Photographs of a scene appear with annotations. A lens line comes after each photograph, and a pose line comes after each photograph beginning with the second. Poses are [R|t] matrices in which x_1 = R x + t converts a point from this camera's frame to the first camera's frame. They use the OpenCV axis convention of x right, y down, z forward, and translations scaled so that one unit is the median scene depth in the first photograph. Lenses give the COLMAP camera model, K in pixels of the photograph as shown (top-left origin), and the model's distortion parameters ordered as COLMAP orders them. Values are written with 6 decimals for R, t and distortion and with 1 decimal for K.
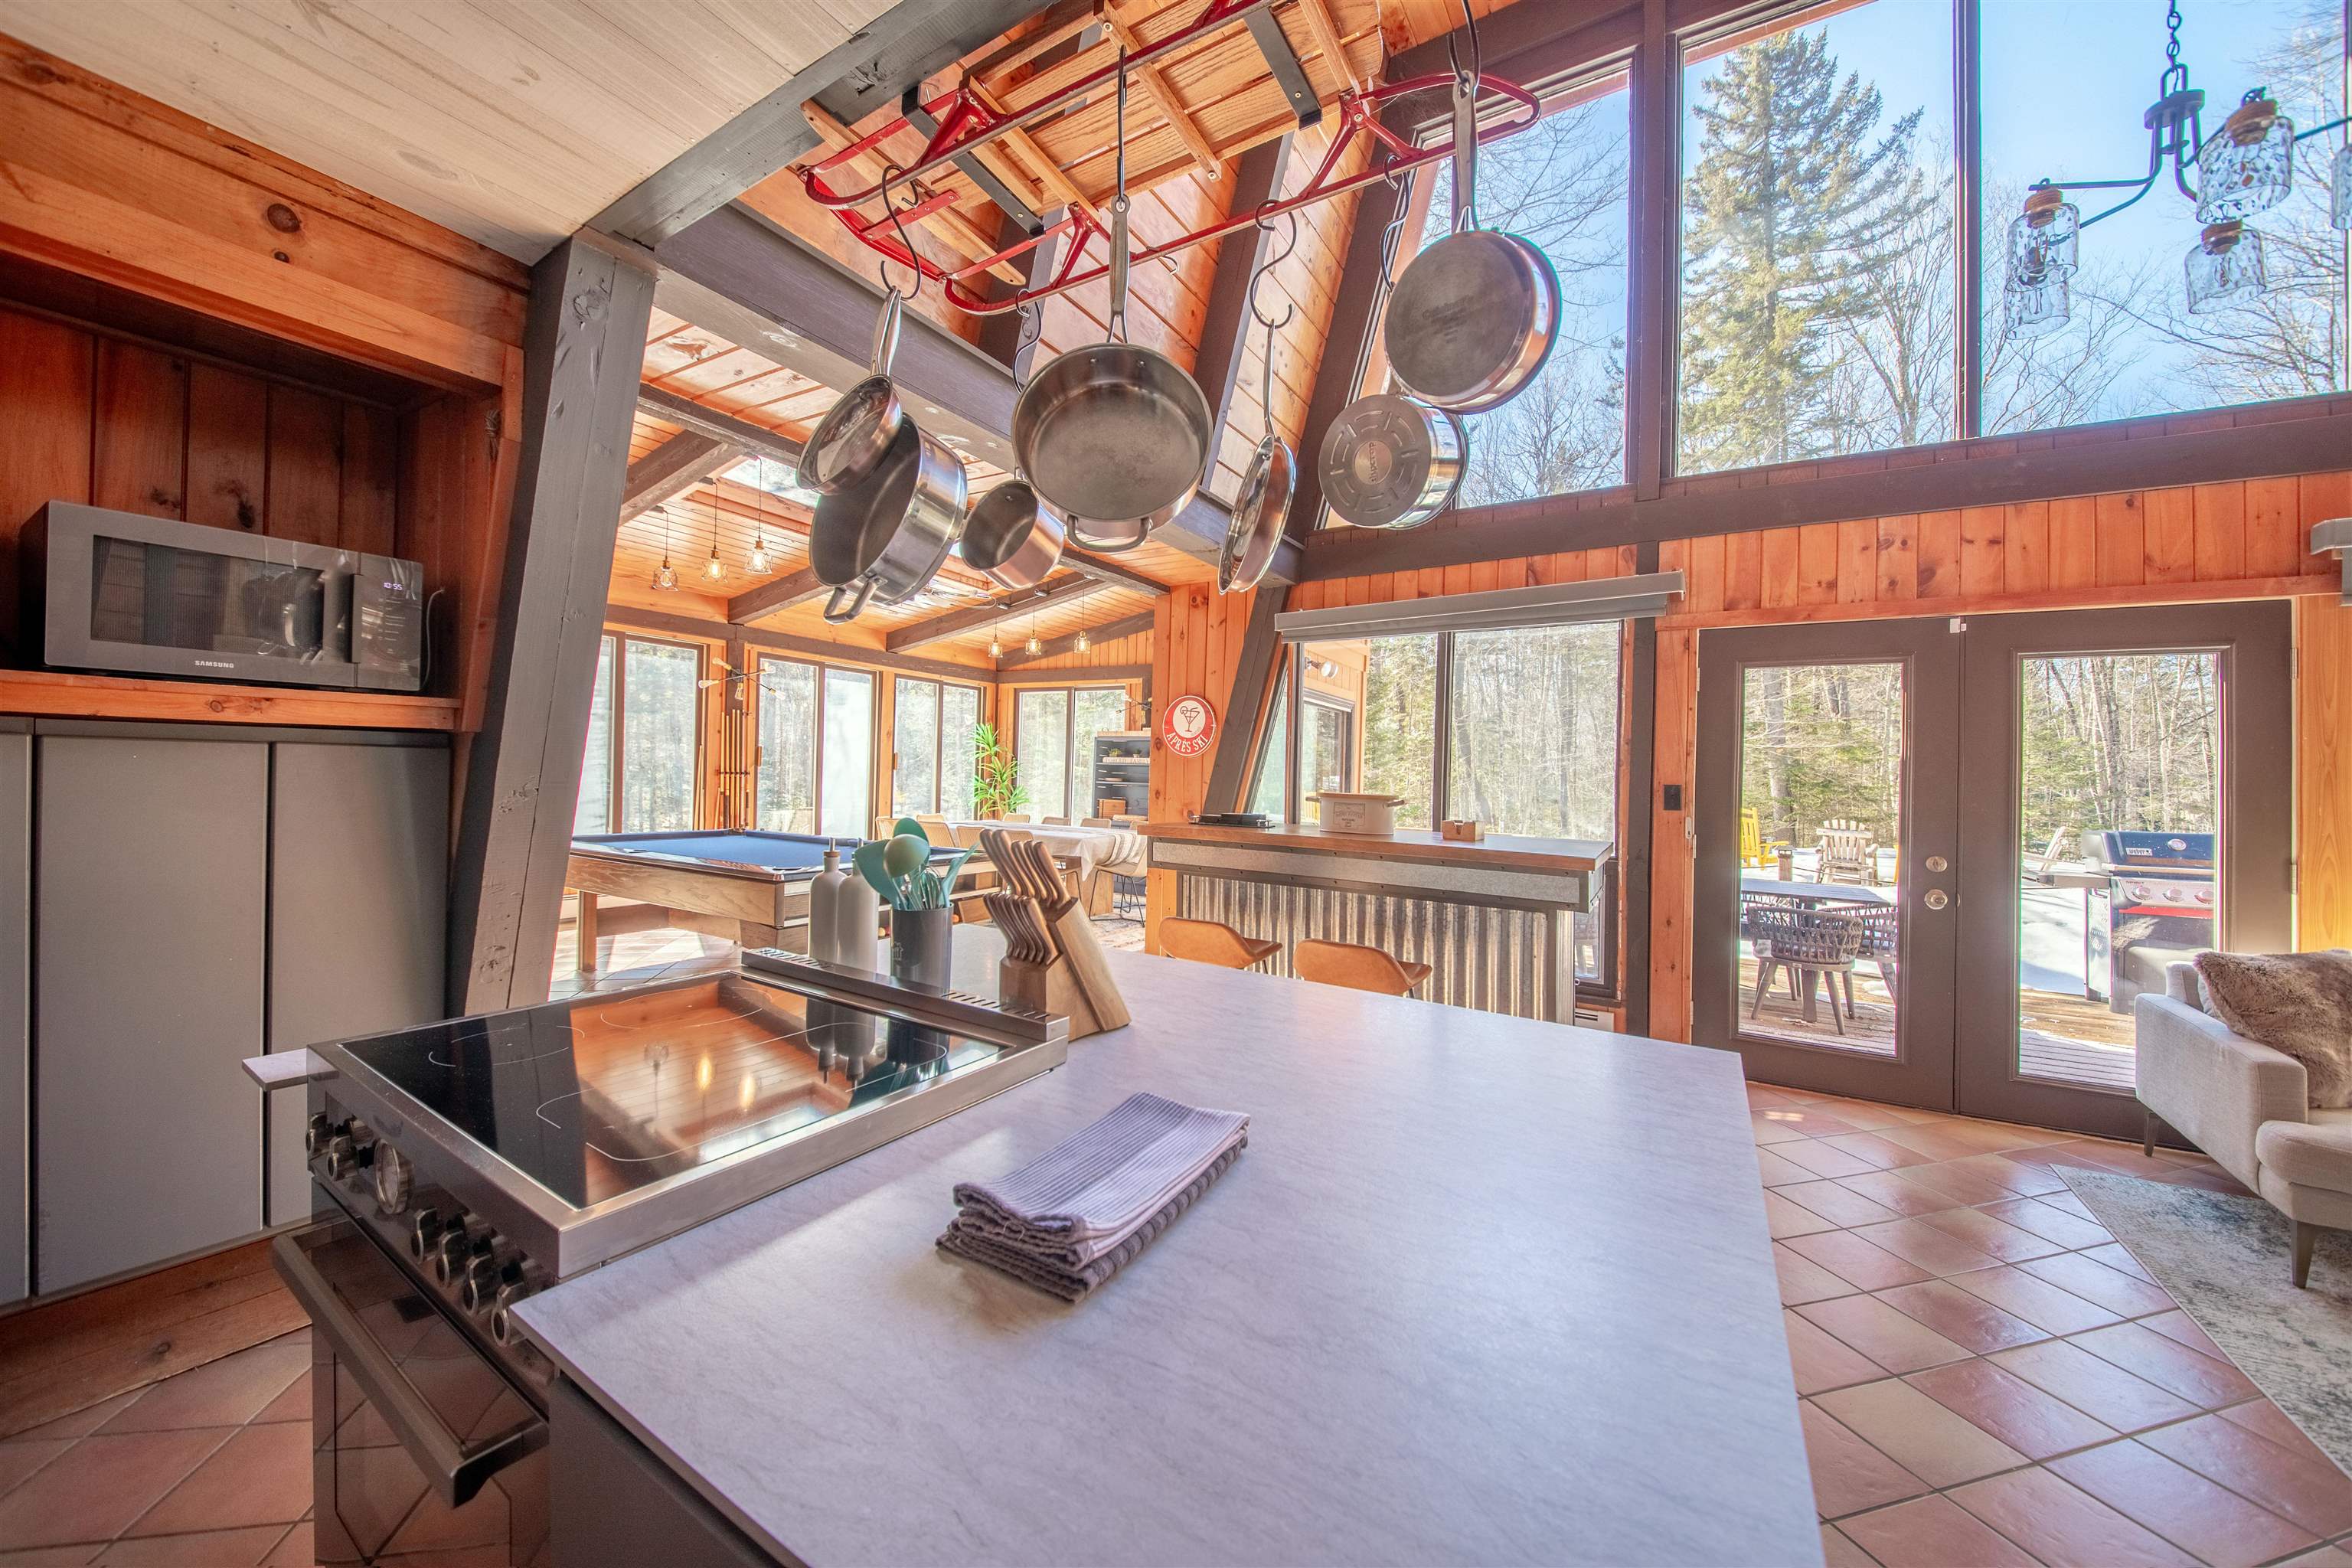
lens RADIAL K [[832.3, 0, 1183.7], [0, 832.3, 772.9], [0, 0, 1]] dist [-0.004764, -0.004374]
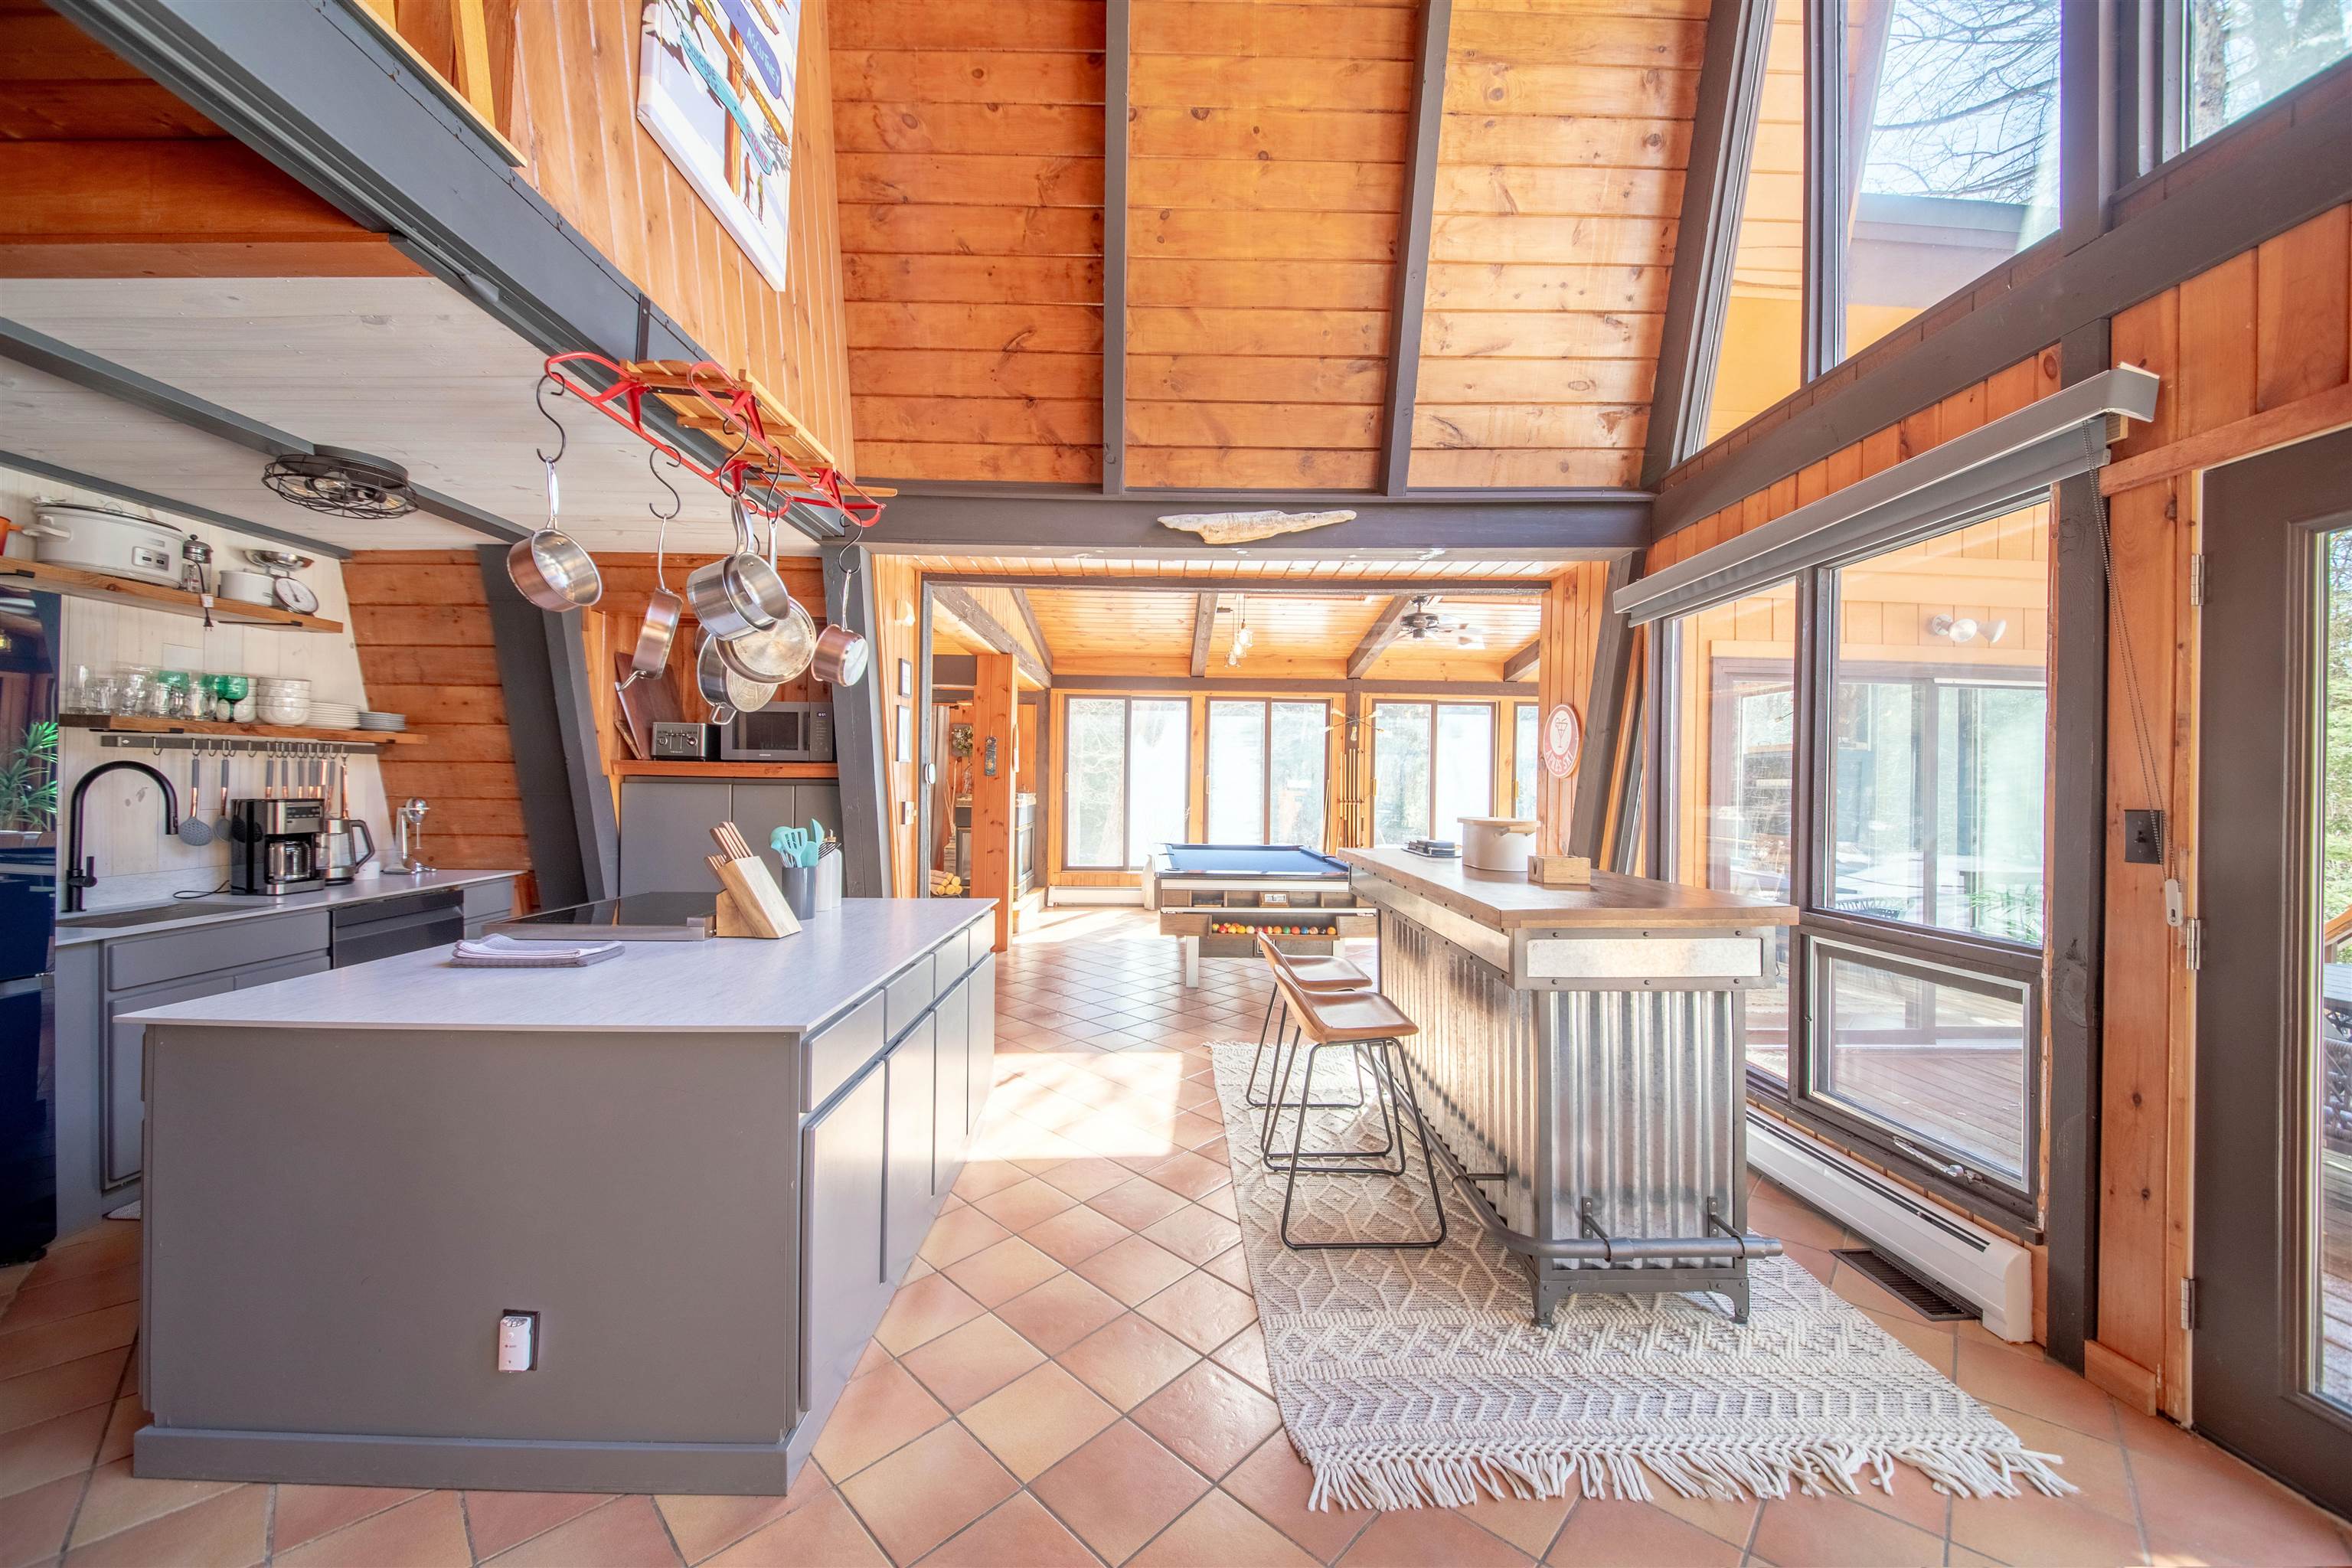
lens RADIAL K [[832.3, 0, 1187.2], [0, 832.3, 787.4], [0, 0, 1]] dist [-0.004764, -0.004374]
pose [[0.542754, -0.019579, -0.839663, 0.330739], [0.002812, 0.999765, -0.021495, 0.004999], [0.839887, 0.009306, 0.542681, 0.138280]]
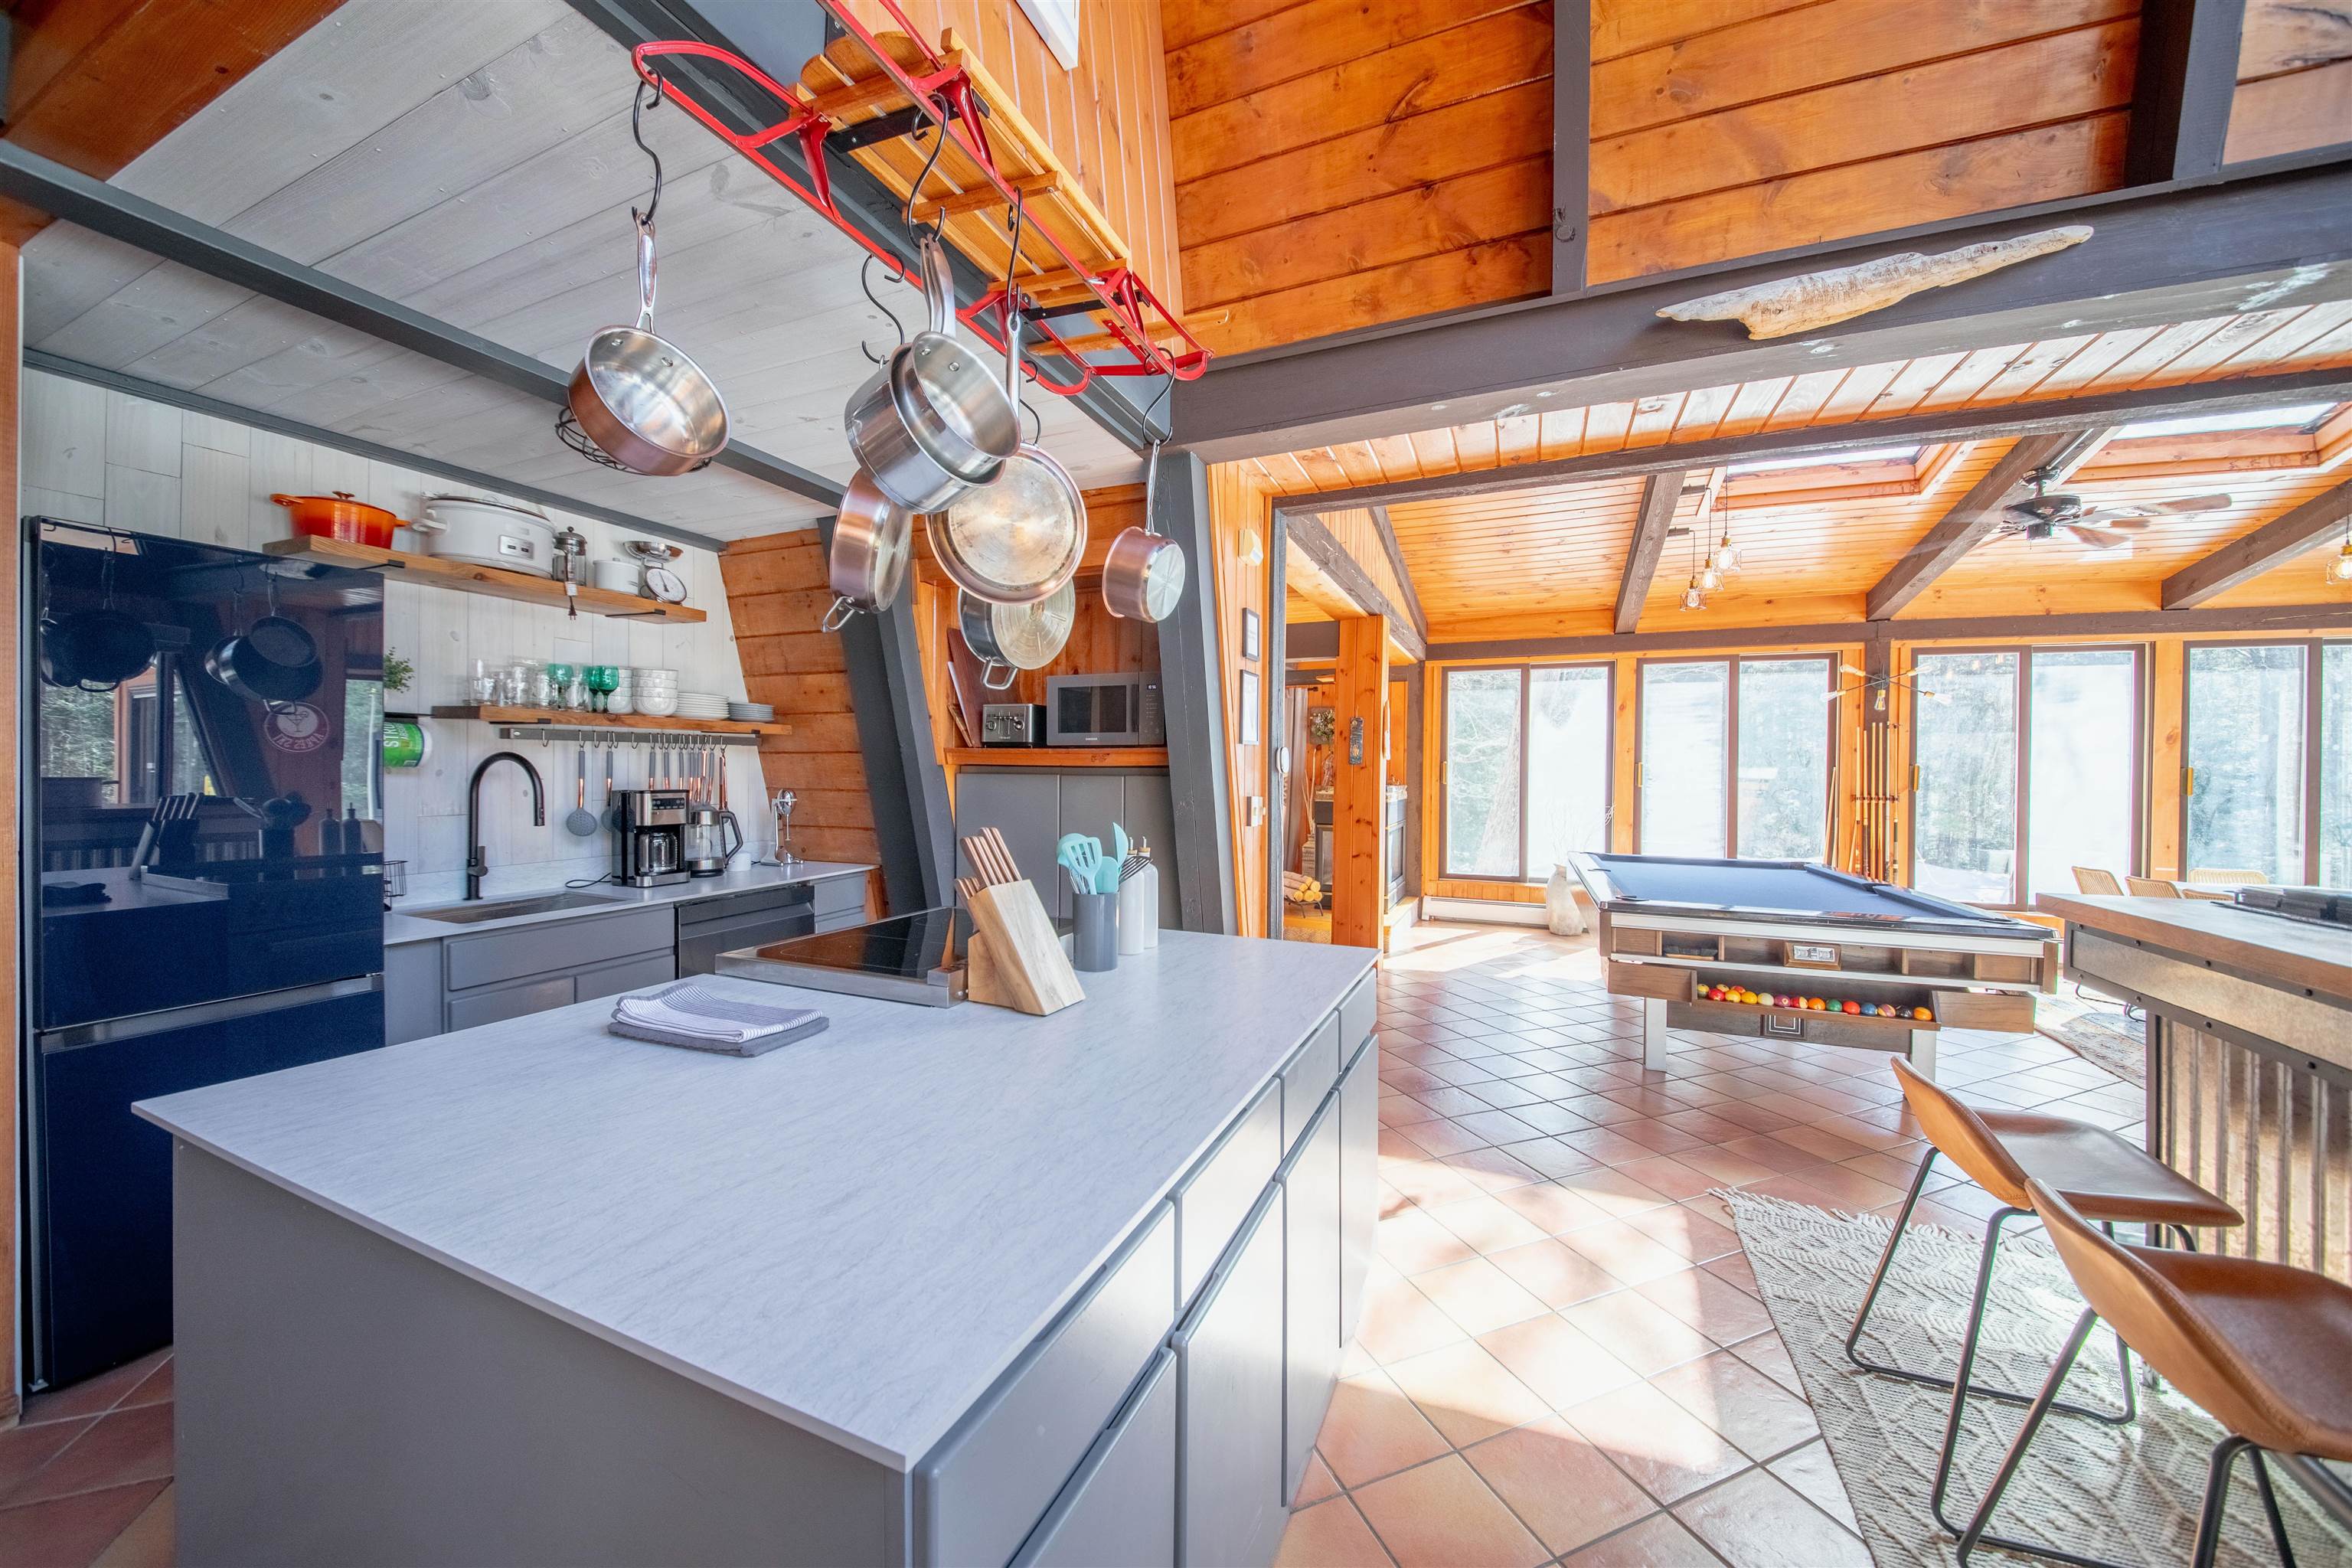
lens RADIAL K [[832.3, 0, 1176.3], [0, 832.3, 774.0], [0, 0, 1]] dist [-0.004764, -0.004374]
pose [[0.137716, -0.027589, -0.990088, 0.185212], [-0.005197, 0.999578, -0.028576, 0.003110], [0.990458, 0.009080, 0.137514, 0.181984]]
